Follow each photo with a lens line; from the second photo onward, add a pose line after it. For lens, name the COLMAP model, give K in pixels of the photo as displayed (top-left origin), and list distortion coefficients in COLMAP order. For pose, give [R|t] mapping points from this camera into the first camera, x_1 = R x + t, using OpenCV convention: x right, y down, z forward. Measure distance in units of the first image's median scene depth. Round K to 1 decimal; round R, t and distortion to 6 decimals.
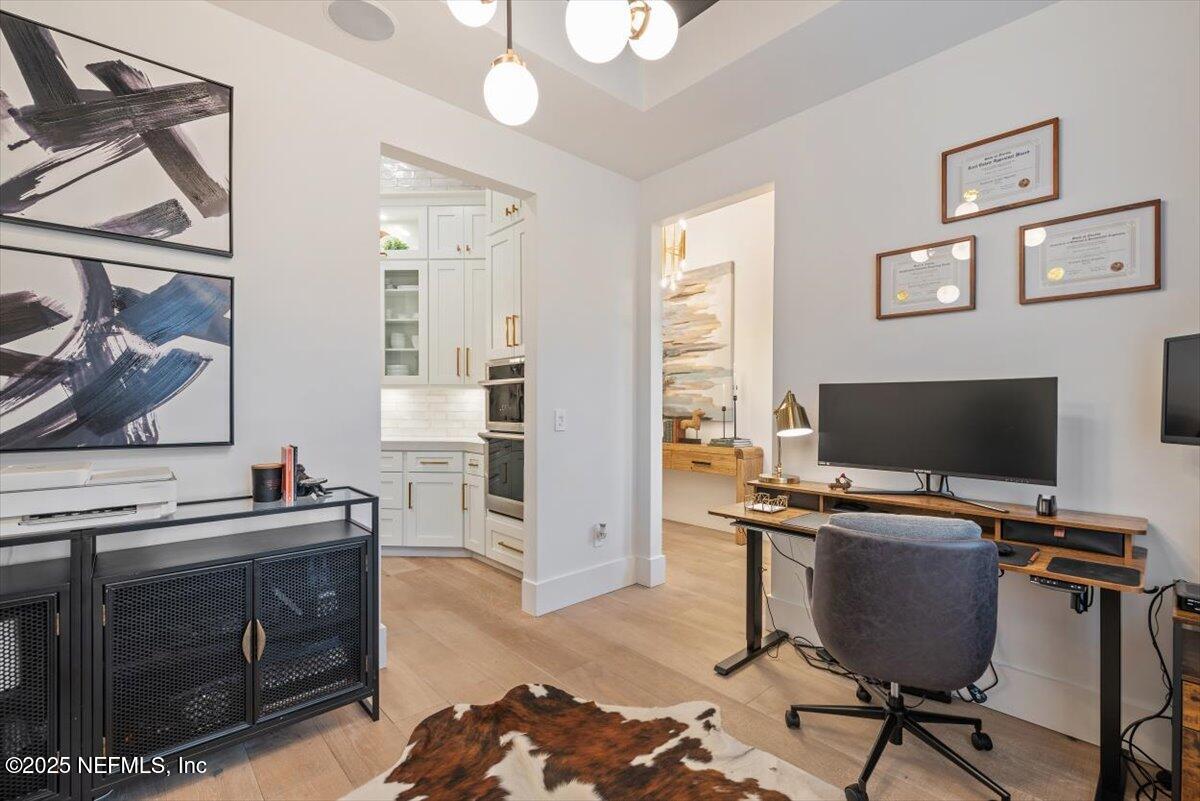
lens RADIAL K [[531.1, 0, 599.0], [0, 531.1, 396.9], [0, 0, 1]] dist [0.002371, -0.000135]
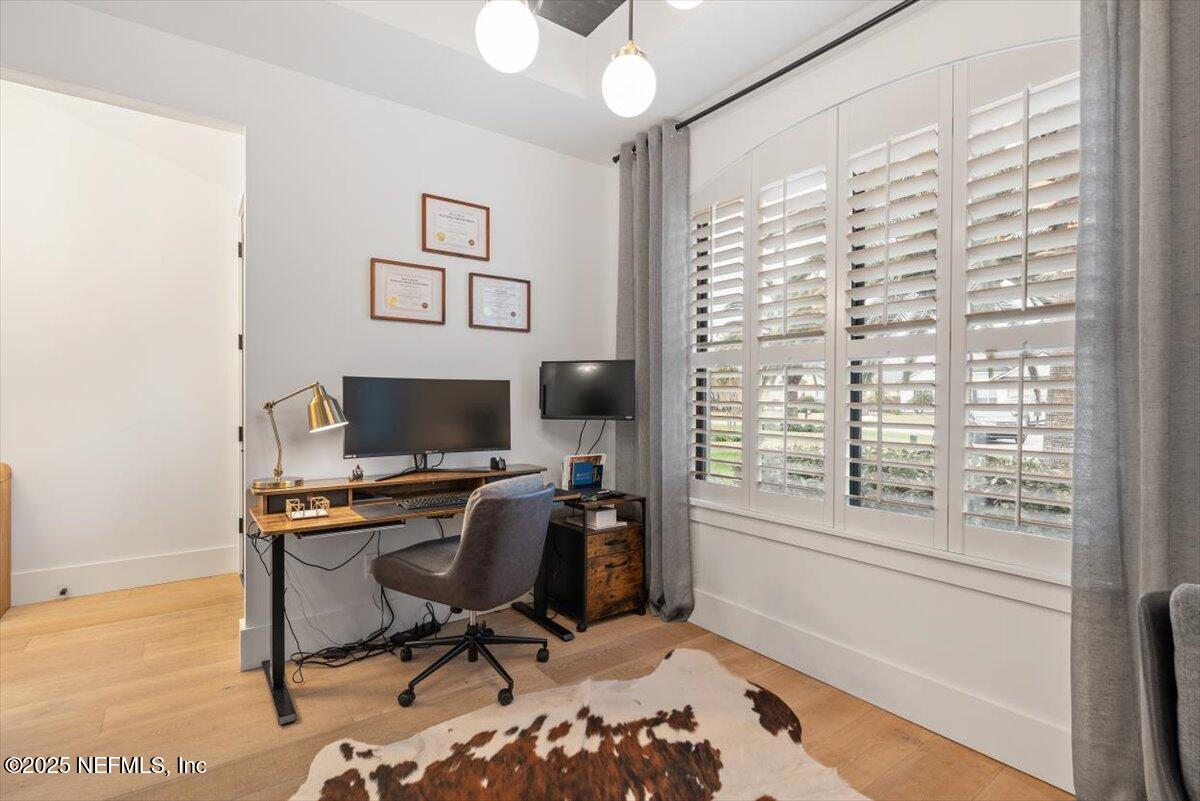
lens RADIAL K [[551.2, 0, 600.5], [0, 551.2, 409.7], [0, 0, 1]] dist [-0.001231, -0.000496]
pose [[0.110326, -0.009548, 0.993850, -0.635633], [-0.005308, 0.999934, 0.010195, 0.029549], [-0.993881, -0.006400, 0.110268, 0.490621]]
